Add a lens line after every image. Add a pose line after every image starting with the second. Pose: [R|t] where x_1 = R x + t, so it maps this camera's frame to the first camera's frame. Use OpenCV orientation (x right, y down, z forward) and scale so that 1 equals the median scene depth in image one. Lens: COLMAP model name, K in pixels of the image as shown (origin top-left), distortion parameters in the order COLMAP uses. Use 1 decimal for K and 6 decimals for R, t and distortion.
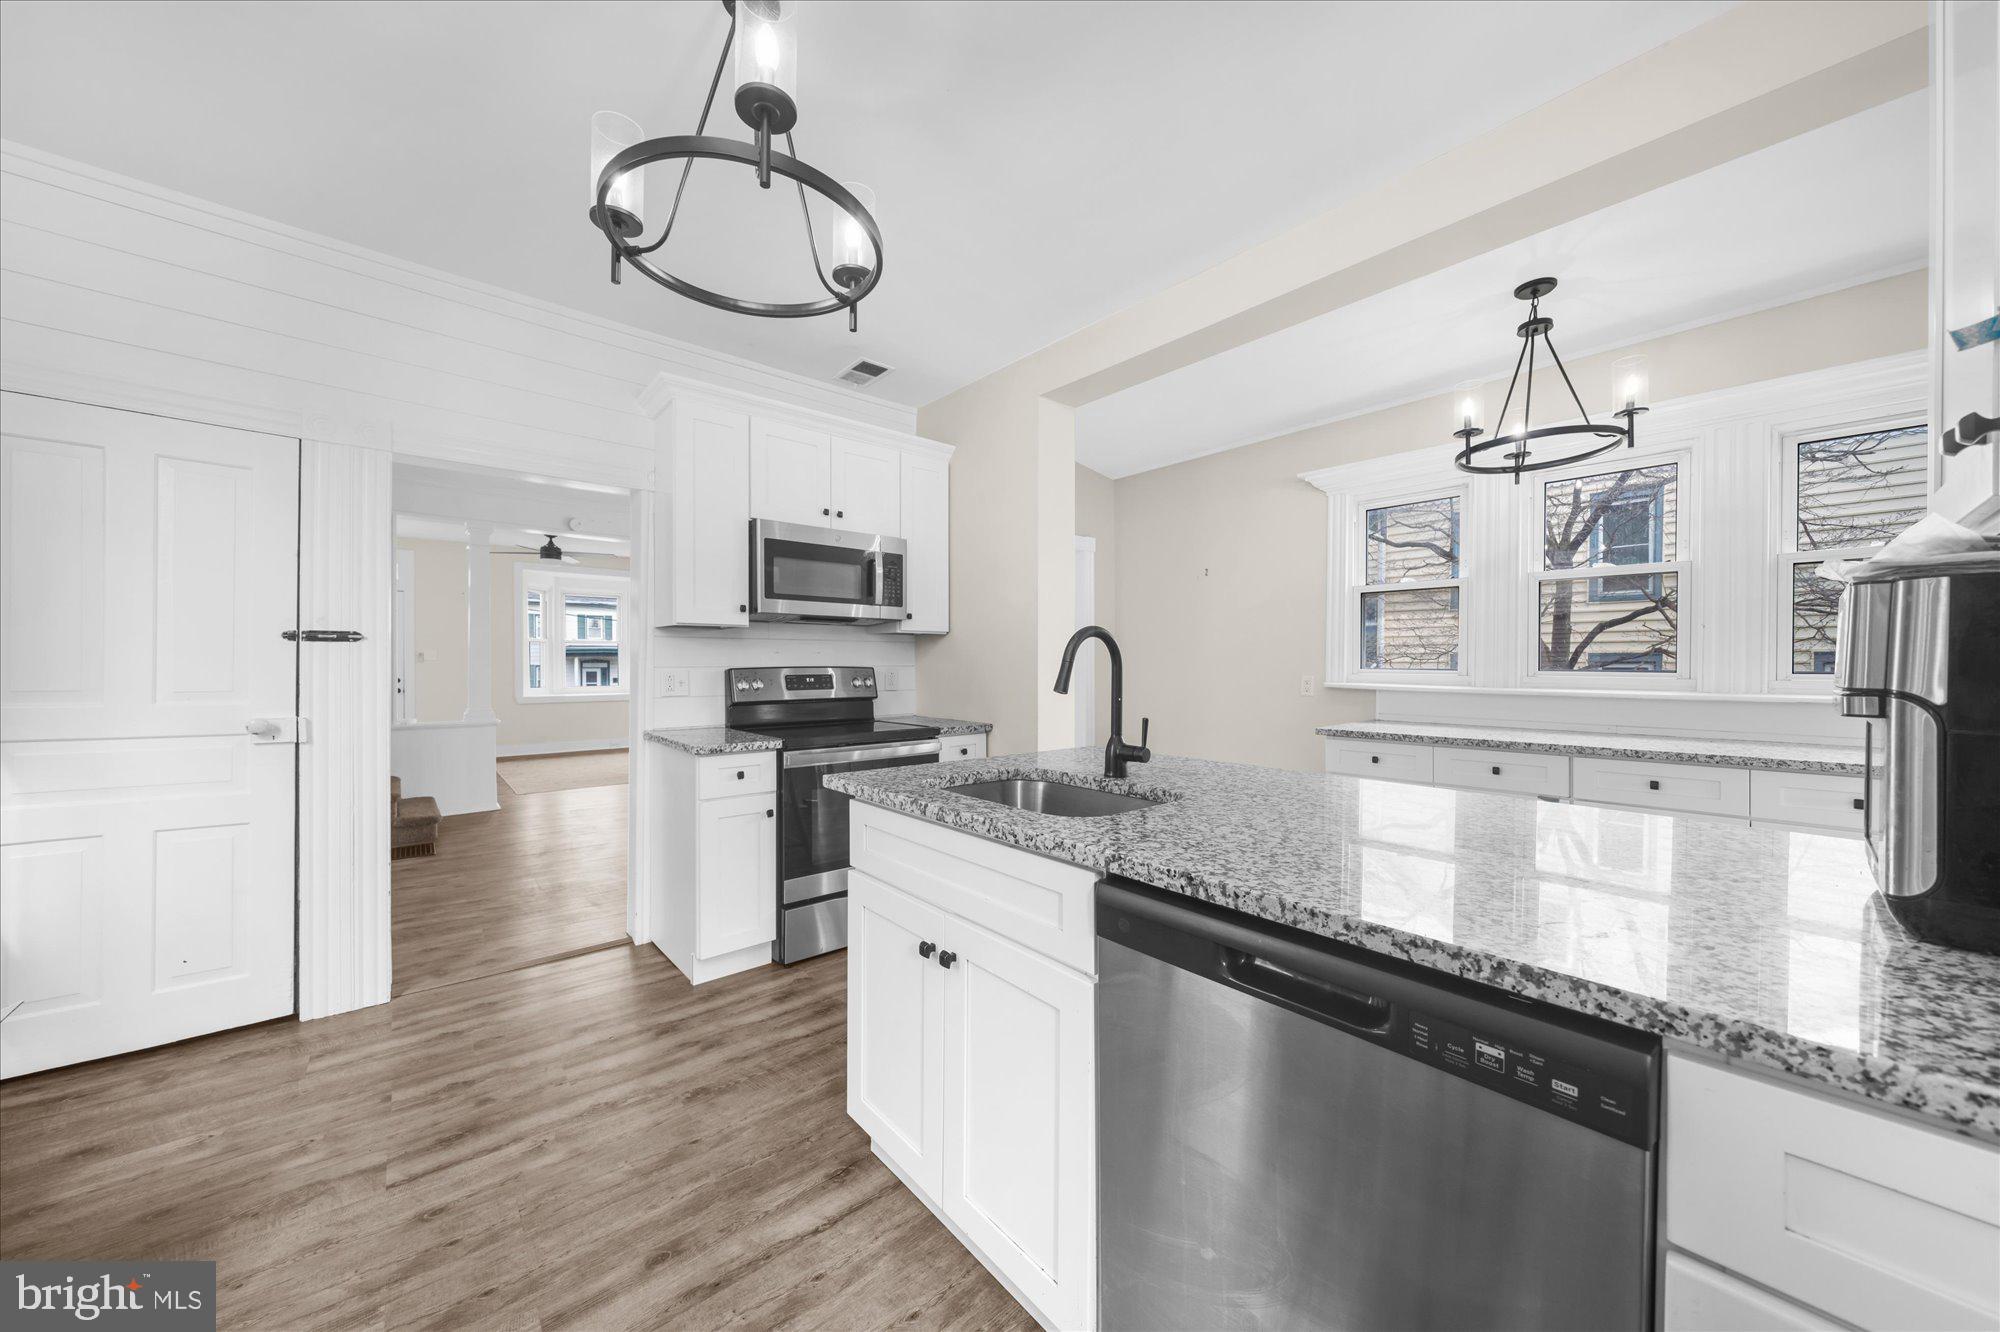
lens RADIAL K [[793.9, 0, 1000.0], [0, 793.9, 666.0], [0, 0, 1]] dist [0.000039, -0.000069]
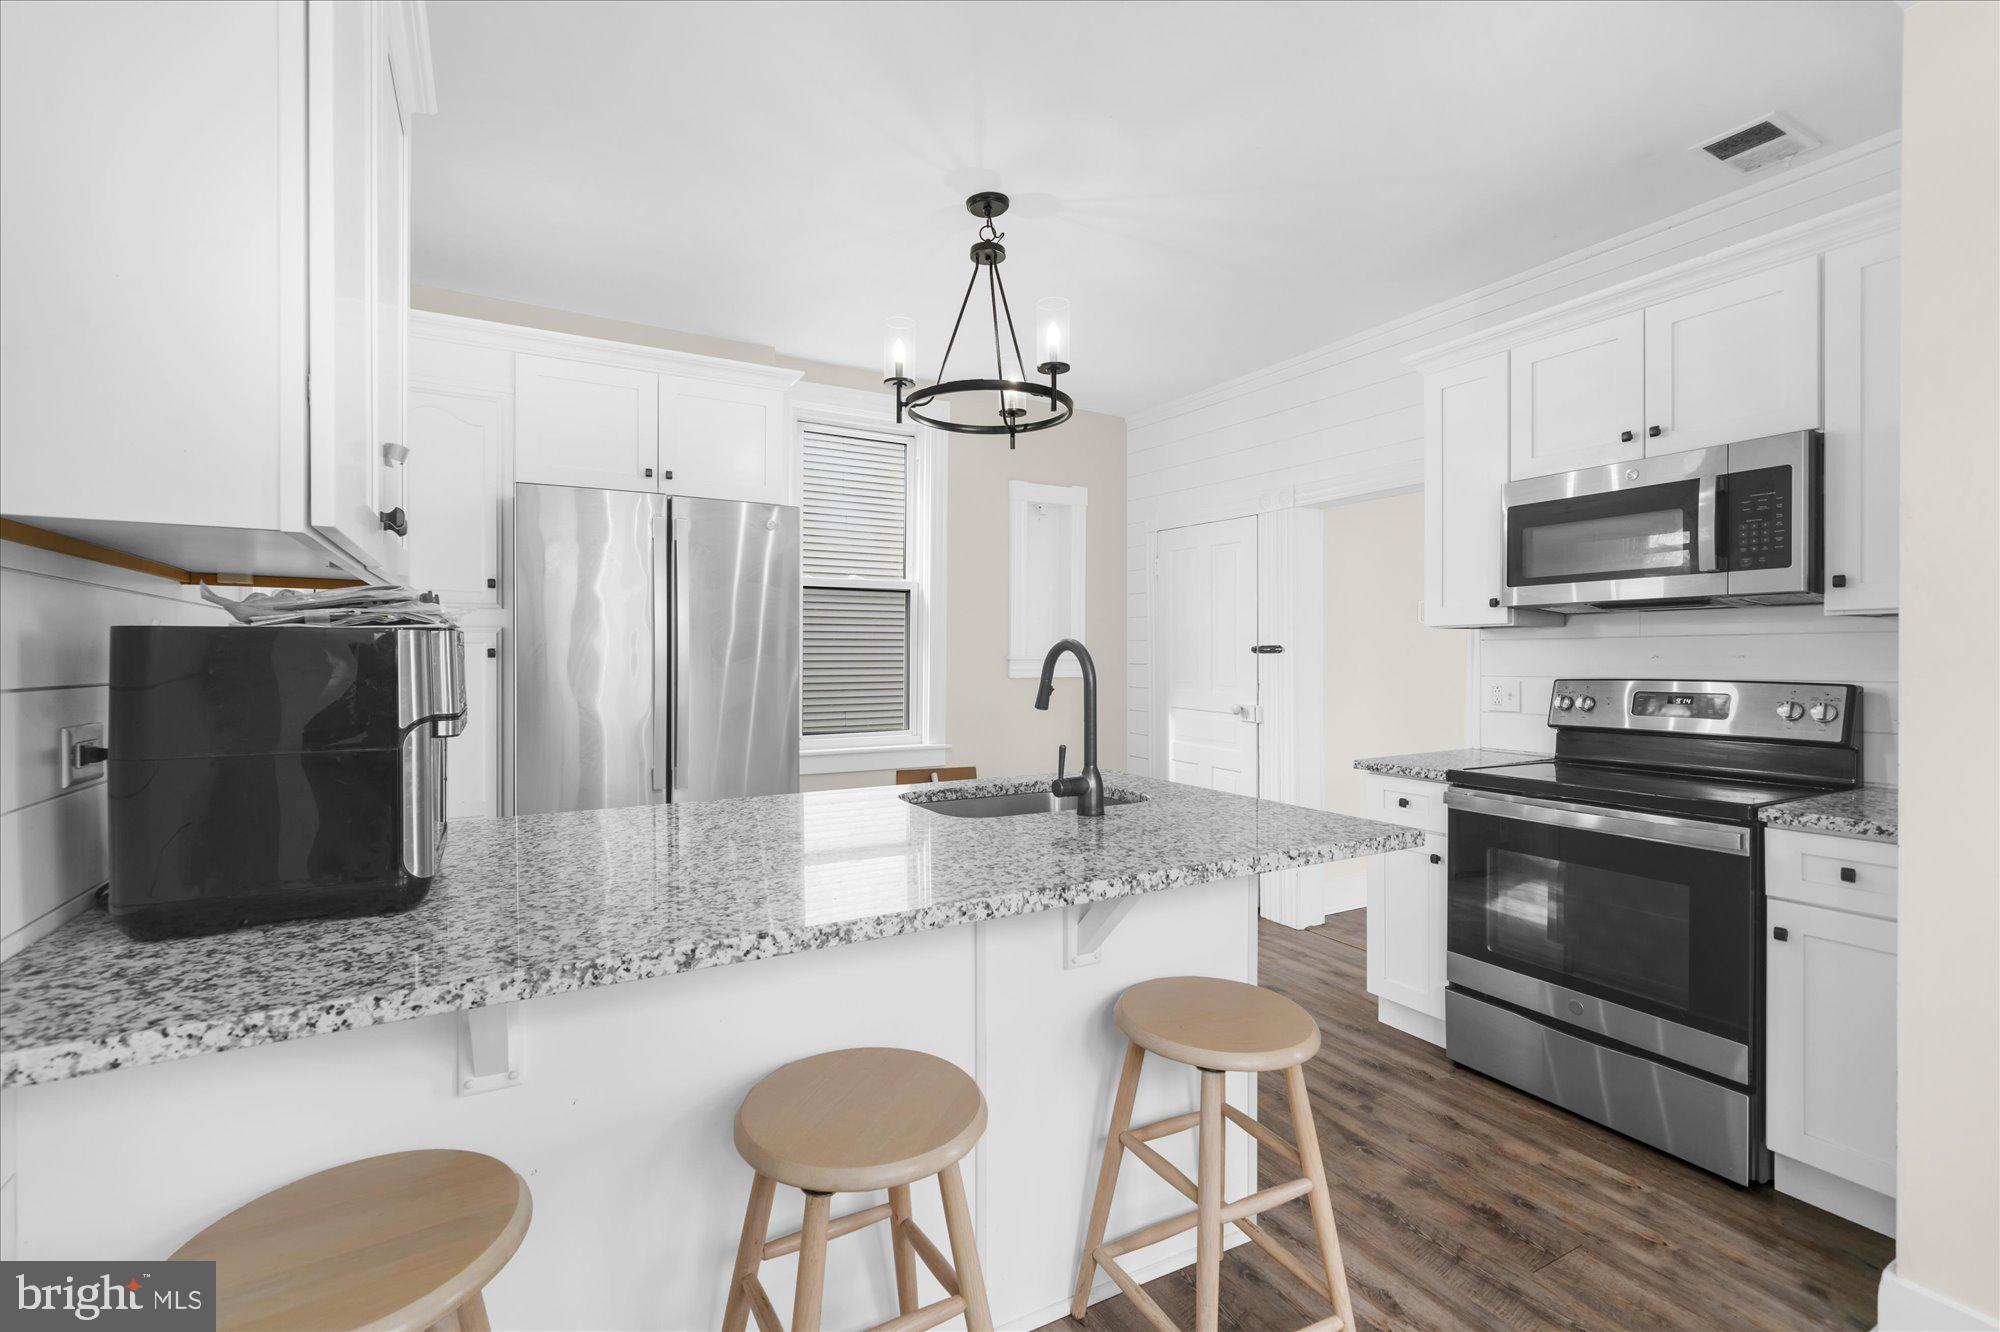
lens RADIAL K [[903.0, 0, 1000.0], [0, 903.0, 666.0], [0, 0, 1]] dist [-0.031934, -0.000090]
pose [[-0.289508, 0.006010, -0.957157, 0.639575], [-0.004985, 0.999957, 0.007786, -0.013605], [0.957162, 0.007025, -0.289466, 0.761153]]
